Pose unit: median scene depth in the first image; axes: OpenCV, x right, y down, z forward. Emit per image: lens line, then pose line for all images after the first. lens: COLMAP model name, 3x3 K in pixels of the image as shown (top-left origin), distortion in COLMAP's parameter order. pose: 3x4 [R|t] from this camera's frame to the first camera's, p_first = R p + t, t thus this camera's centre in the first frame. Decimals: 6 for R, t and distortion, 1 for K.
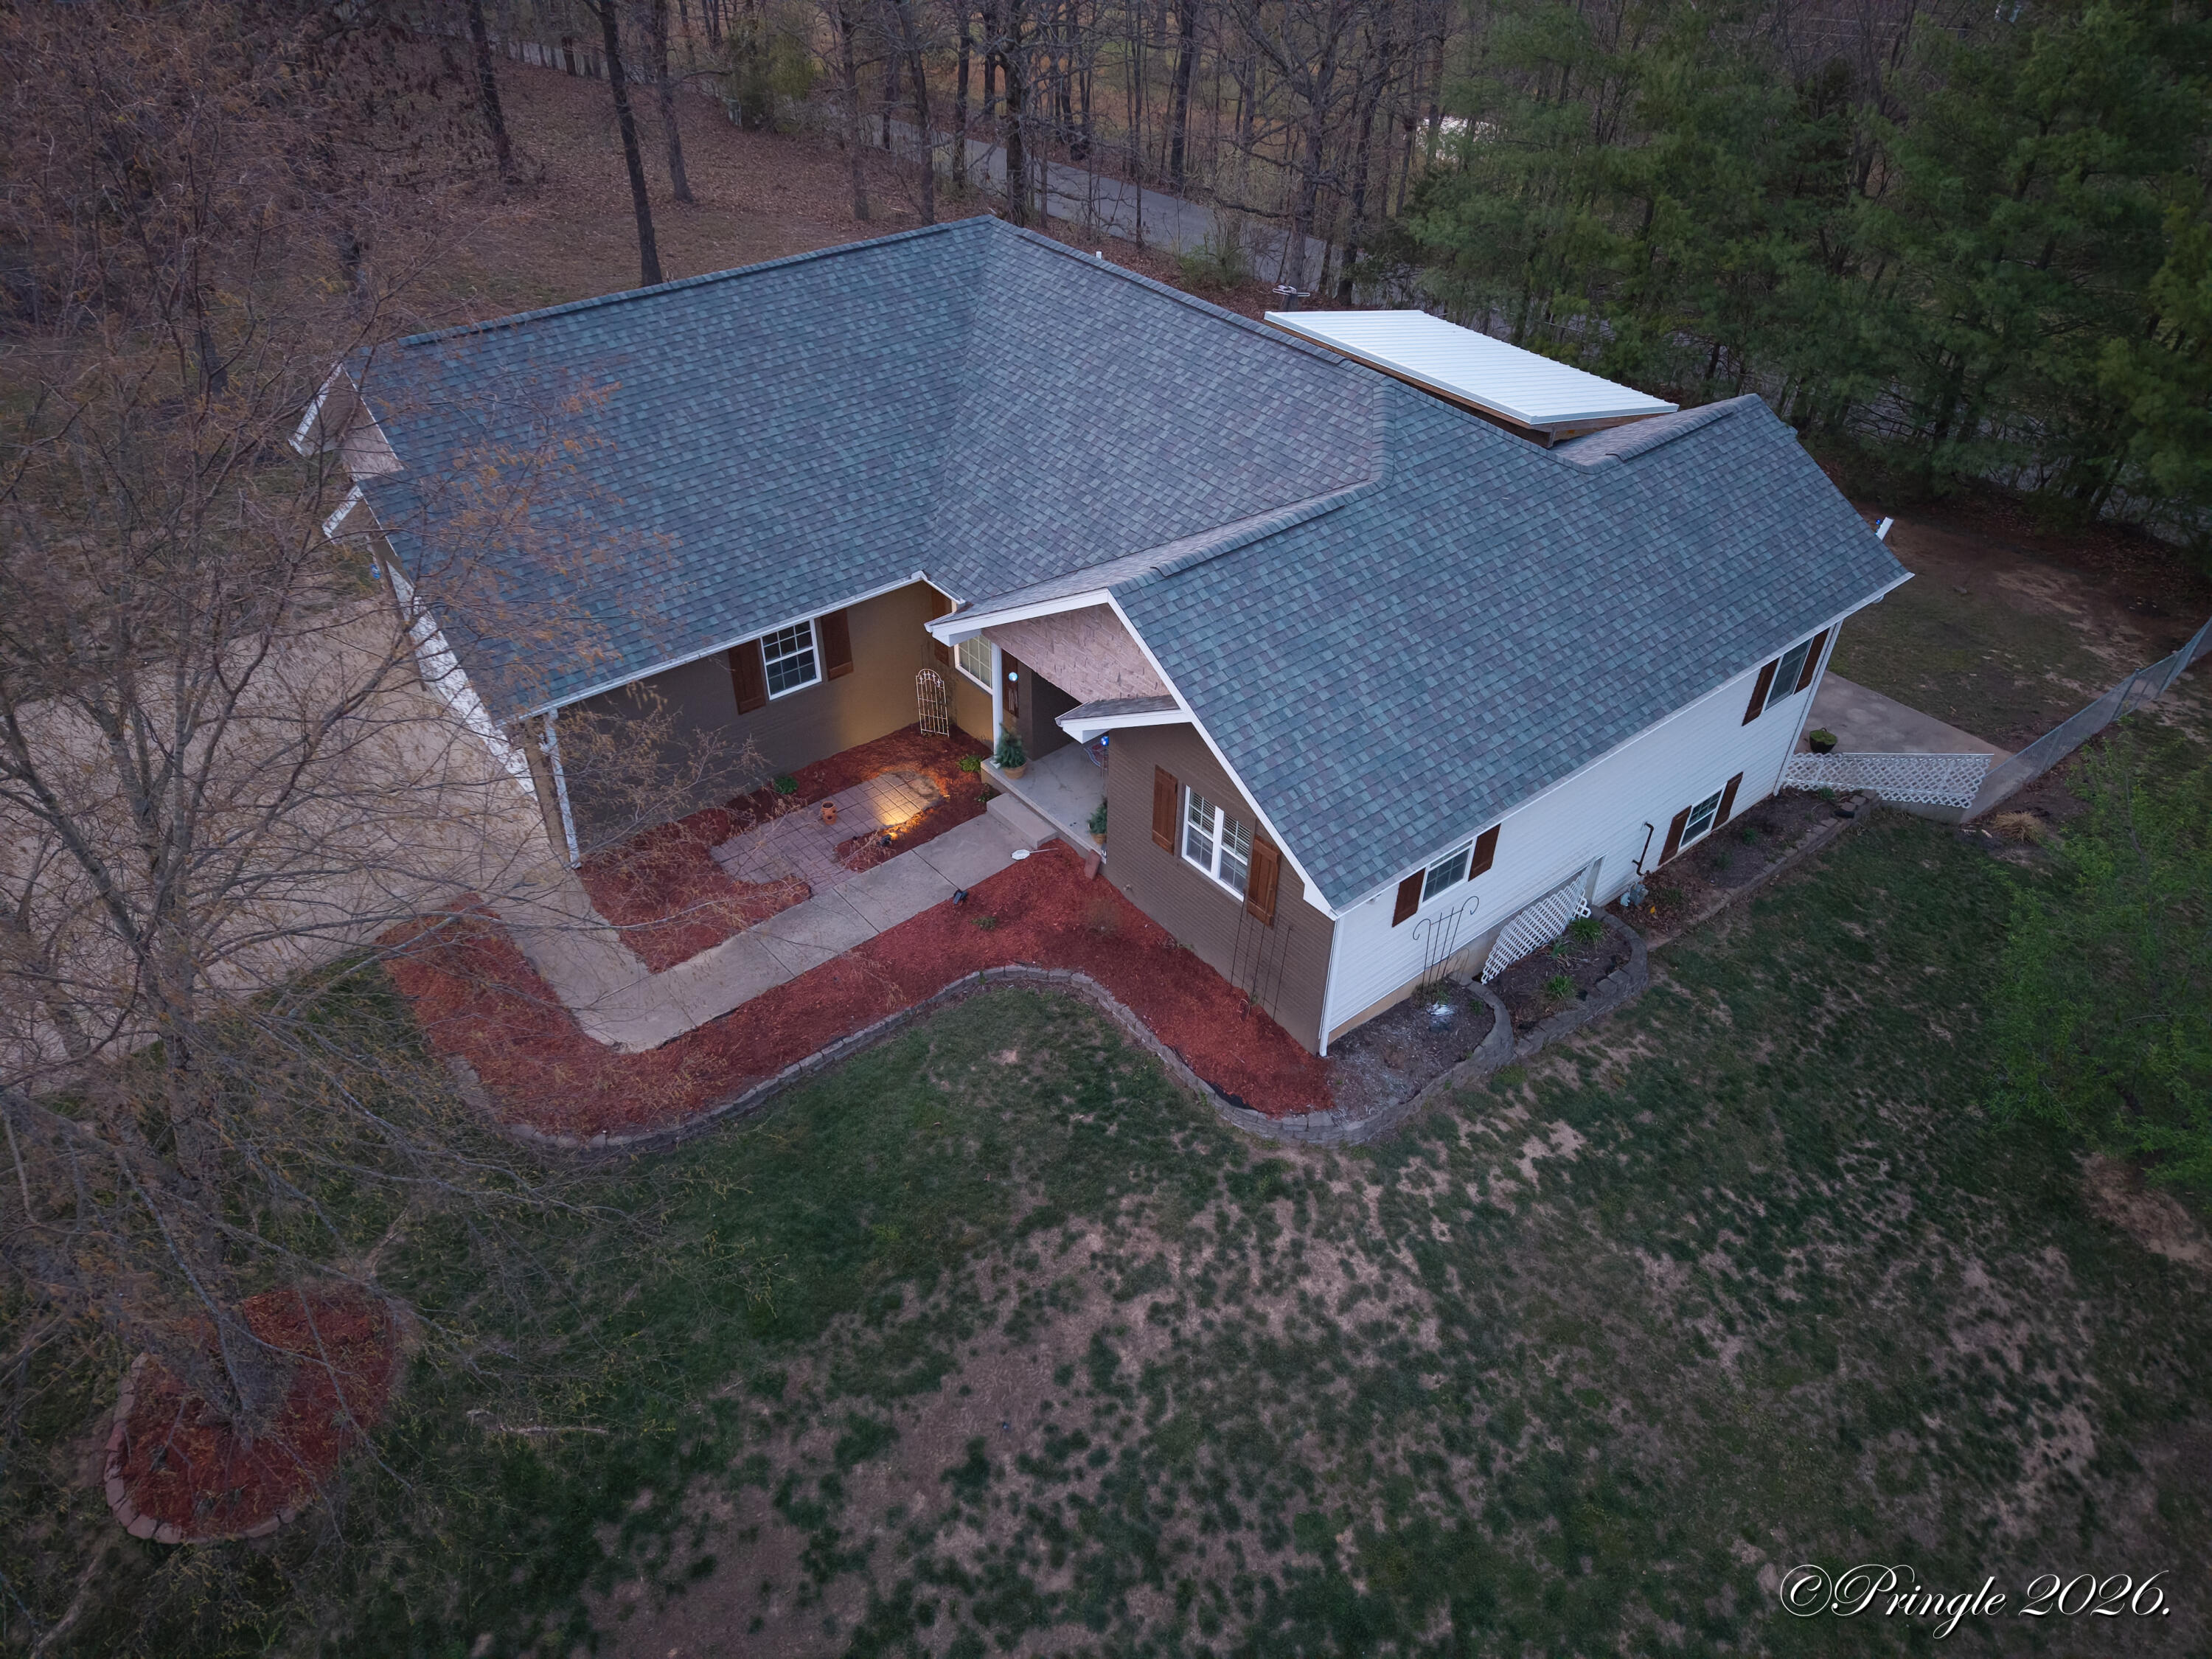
lens RADIAL K [[1504.4, 0, 1095.8], [0, 1504.4, 753.5], [0, 0, 1]] dist [0.032003, -0.030904]
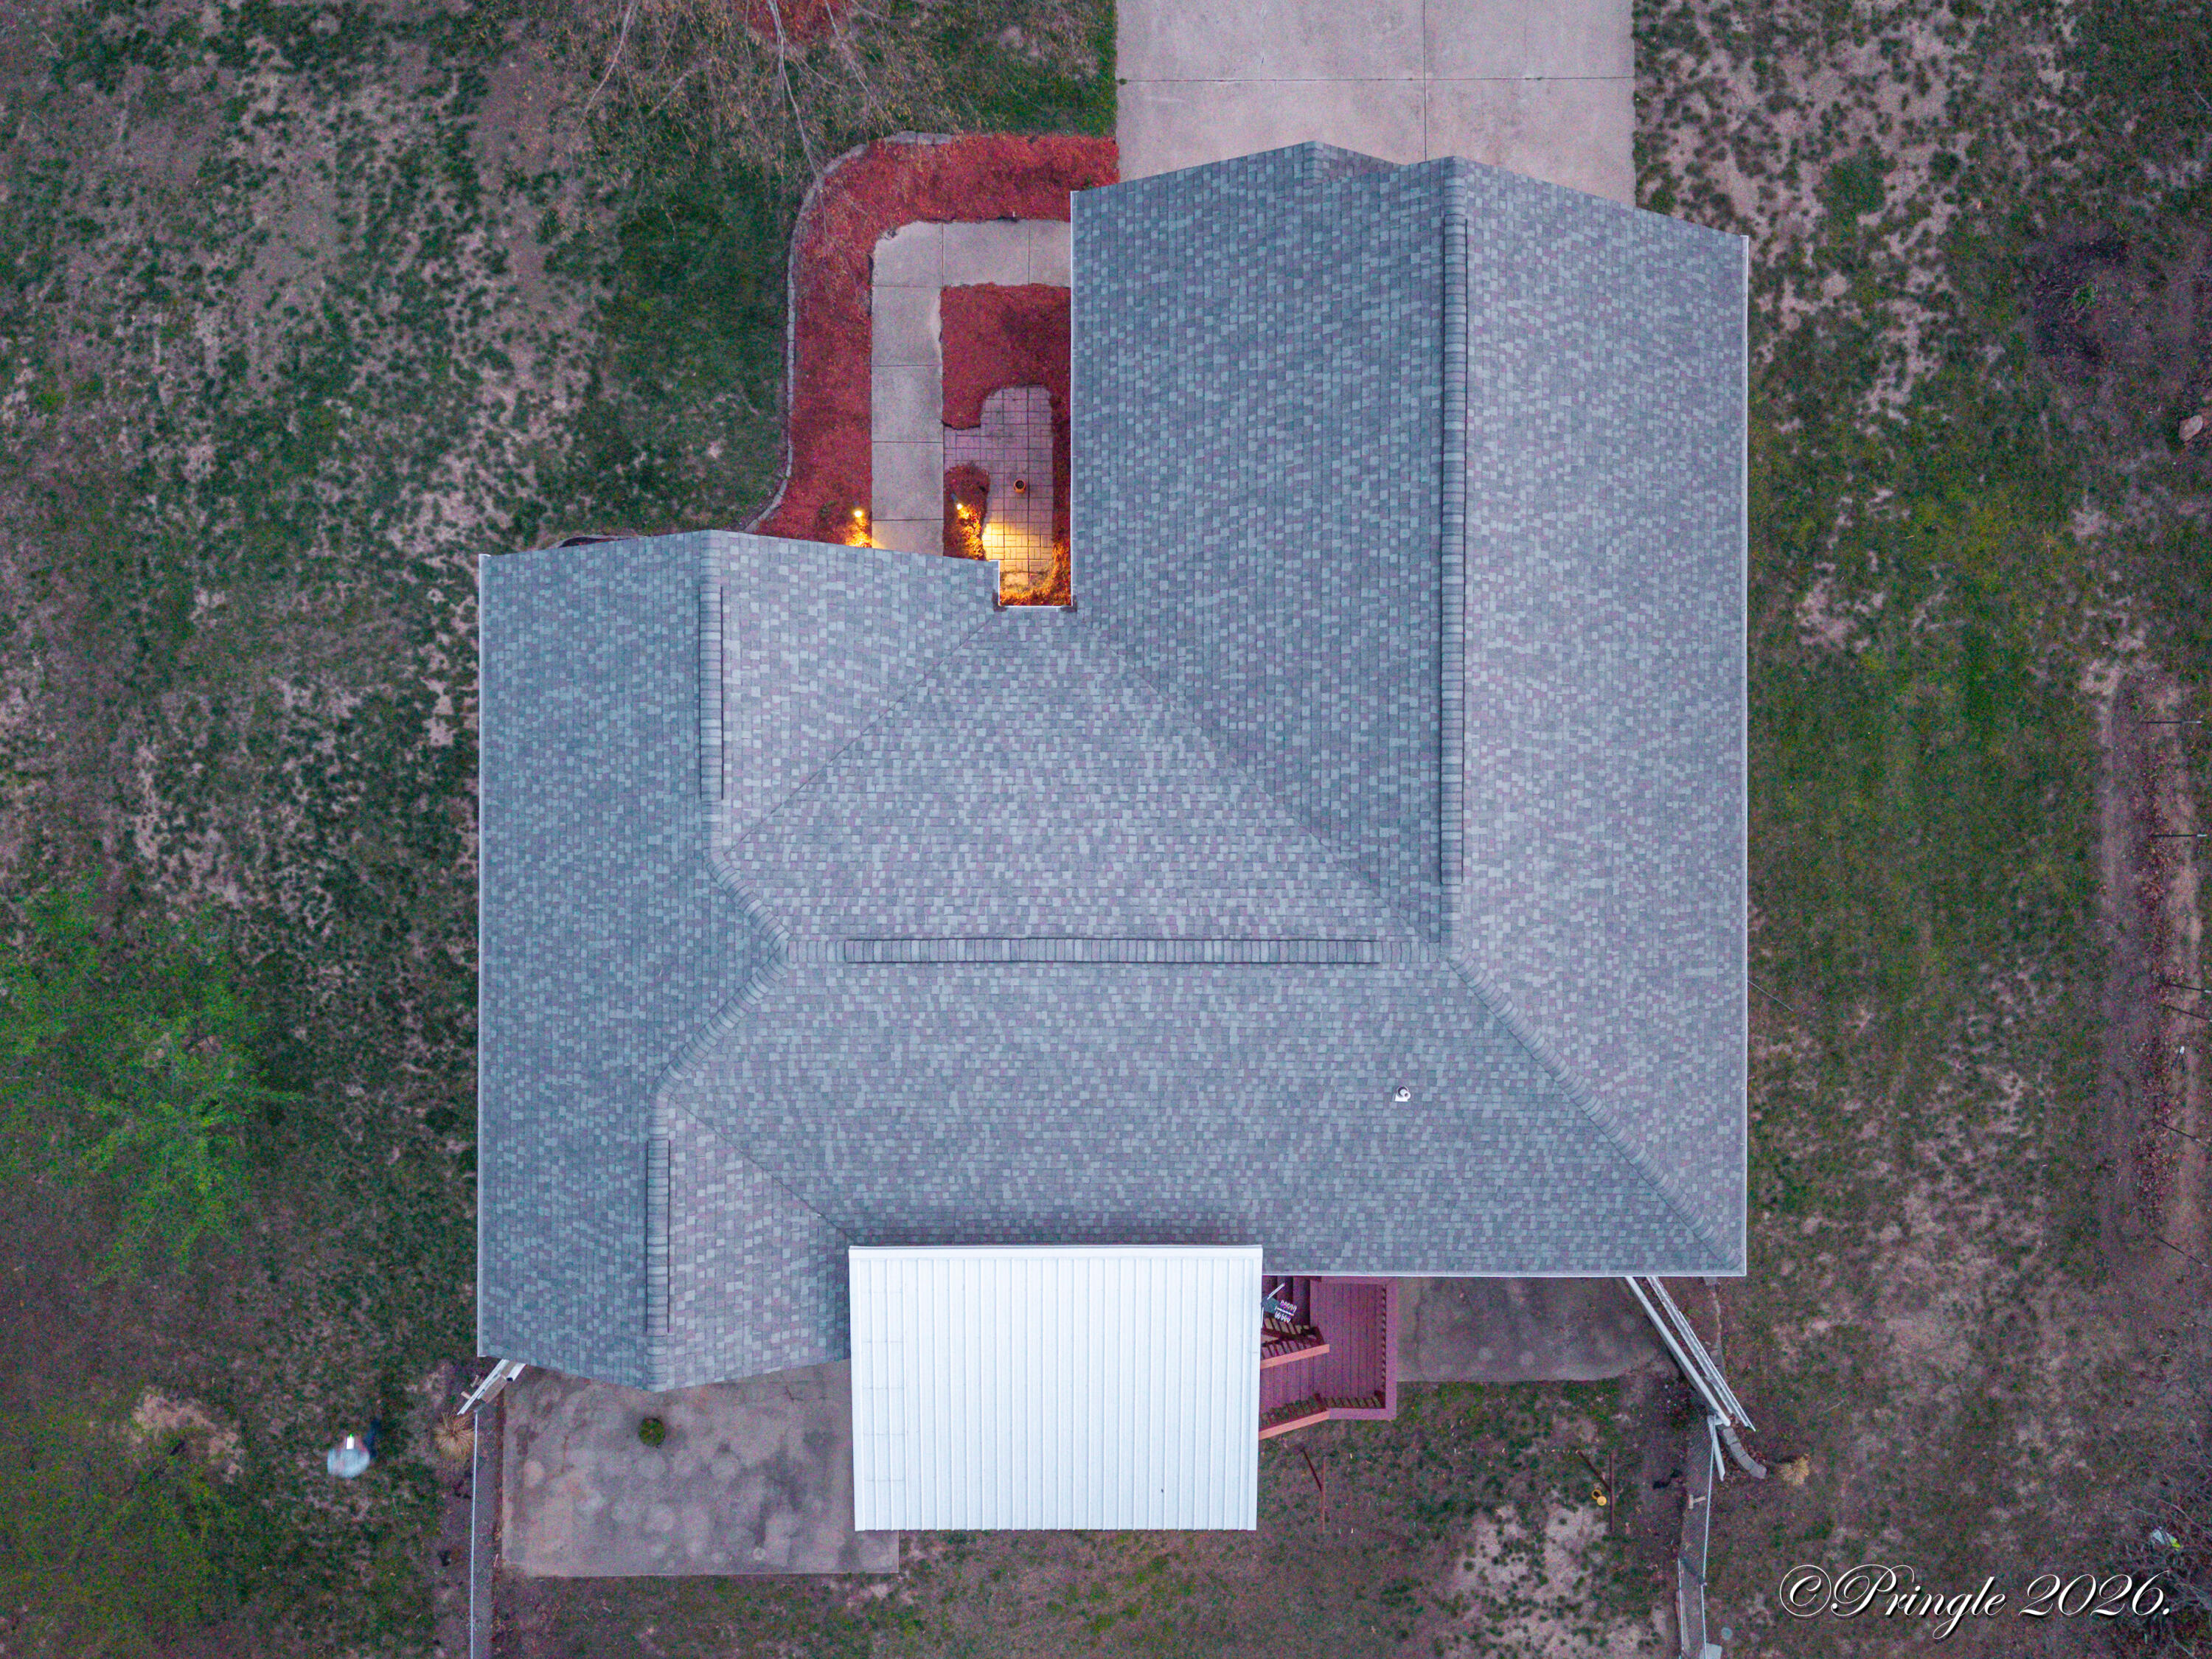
lens RADIAL K [[1716.8, 0, 1106.0], [0, 1716.8, 829.5], [0, 0, 1]] dist [0.064737, -0.071094]
pose [[-0.633571, 0.773397, -0.021091, 0.018212], [-0.471629, -0.364463, 0.802952, -1.493752], [0.613314, 0.518674, 0.595670, 0.493885]]
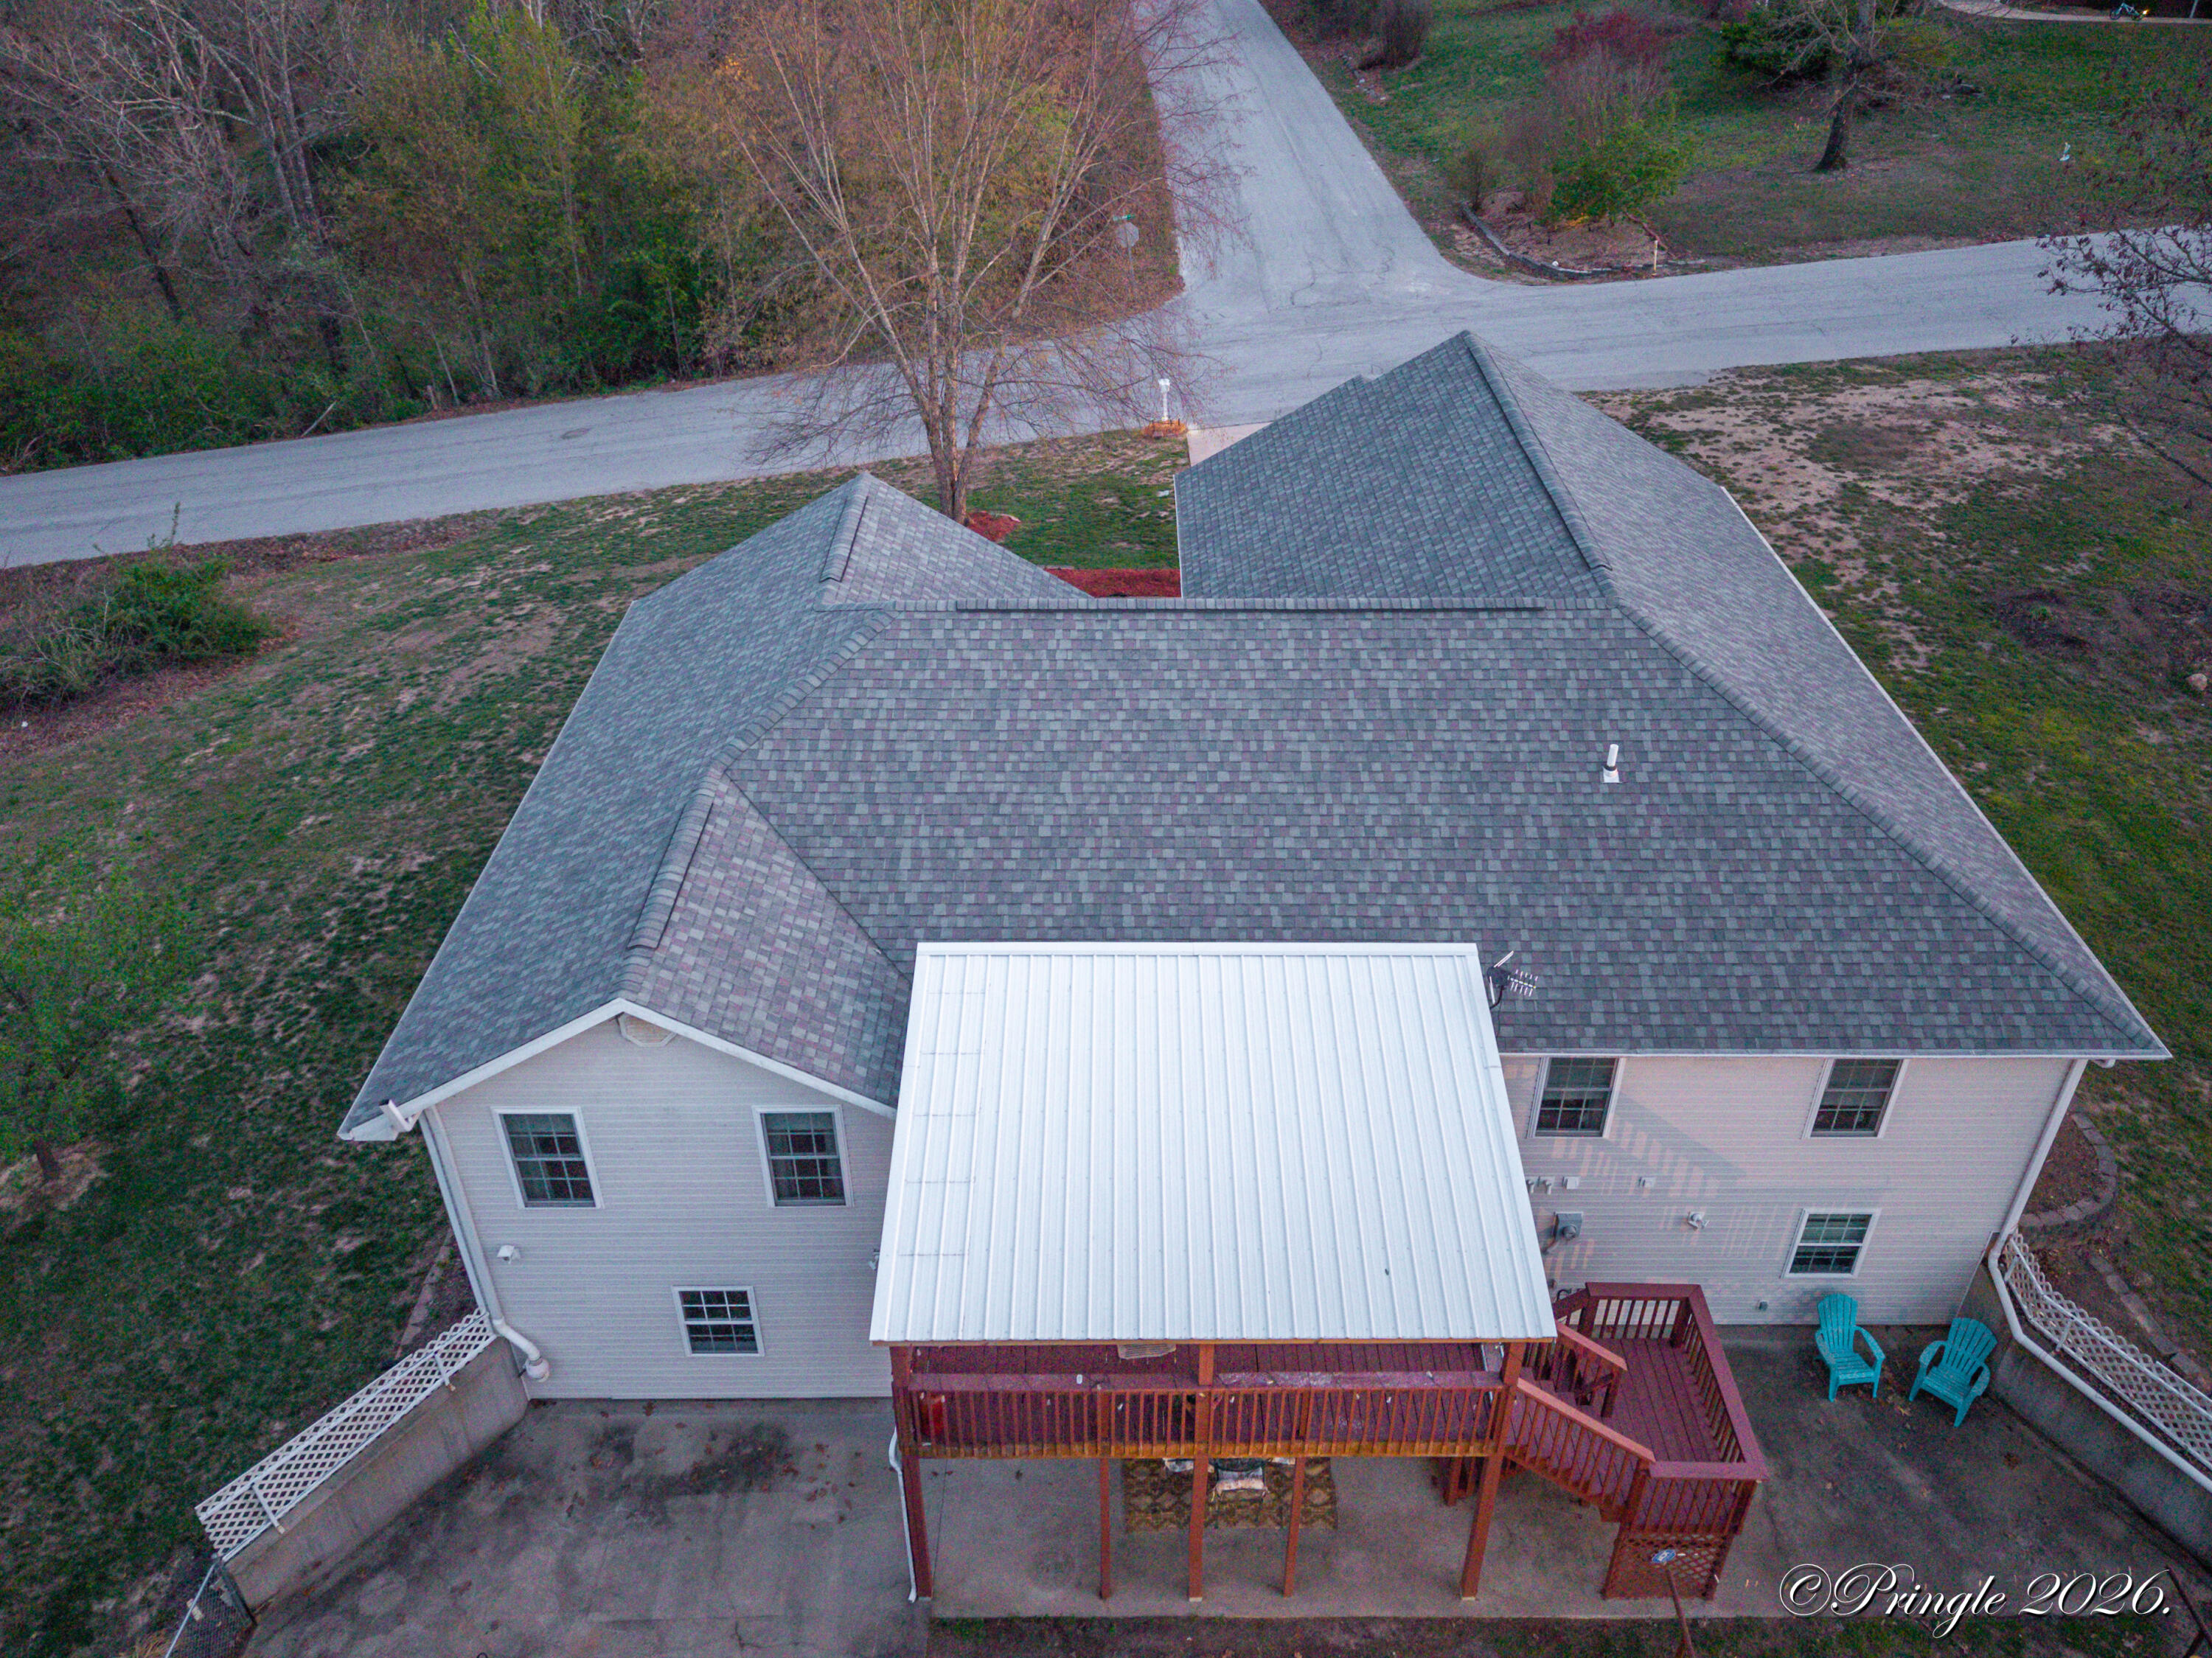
lens RADIAL K [[1670.0, 0, 1106.0], [0, 1670.0, 829.0], [0, 0, 1]] dist [0.027126, -0.033876]
pose [[-0.636244, 0.419544, -0.647439, 1.001006], [-0.452665, 0.476557, 0.753650, -1.222622], [0.624731, 0.772578, -0.113293, 1.580169]]
